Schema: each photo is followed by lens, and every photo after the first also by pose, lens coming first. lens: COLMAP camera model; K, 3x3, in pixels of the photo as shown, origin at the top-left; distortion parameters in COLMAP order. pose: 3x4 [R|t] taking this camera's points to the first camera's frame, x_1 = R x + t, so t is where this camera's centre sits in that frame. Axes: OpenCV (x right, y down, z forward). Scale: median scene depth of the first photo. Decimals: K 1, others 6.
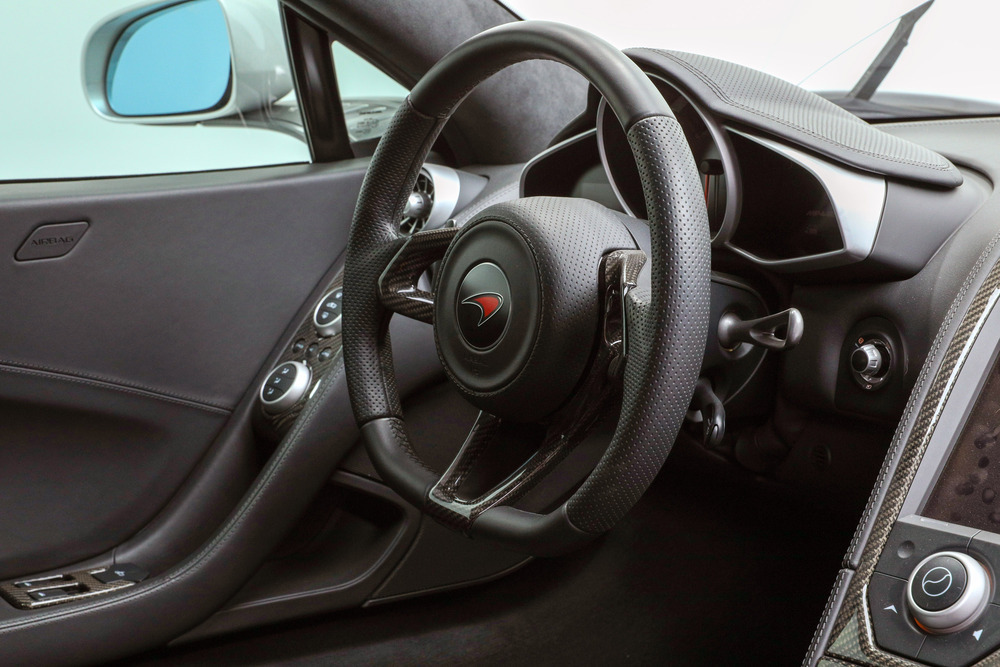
lens RADIAL K [[1568.5, 0, 495.0], [0, 1568.5, 335.1], [0, 0, 1]] dist [0.008571, 0.000000]
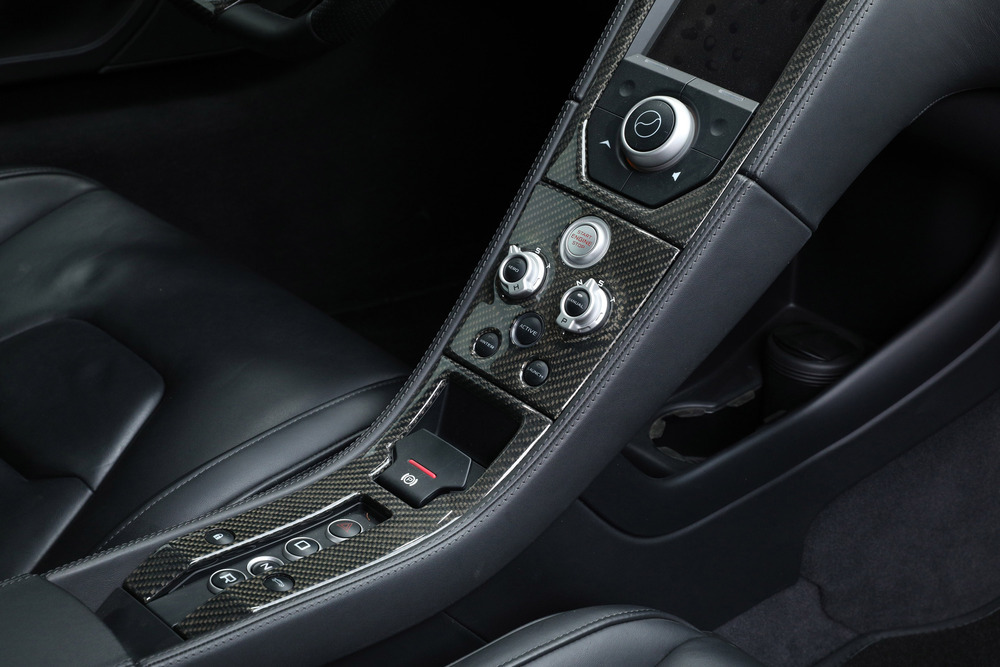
lens RADIAL K [[1852.4, 0, 495.7], [0, 1852.4, 337.3], [0, 0, 1]] dist [-0.021079, 0.000000]
pose [[0.988995, 0.044761, 0.141013, 0.004725], [-0.089811, 0.939062, 0.331808, -0.110754], [-0.117568, -0.340821, 0.932748, -0.210665]]
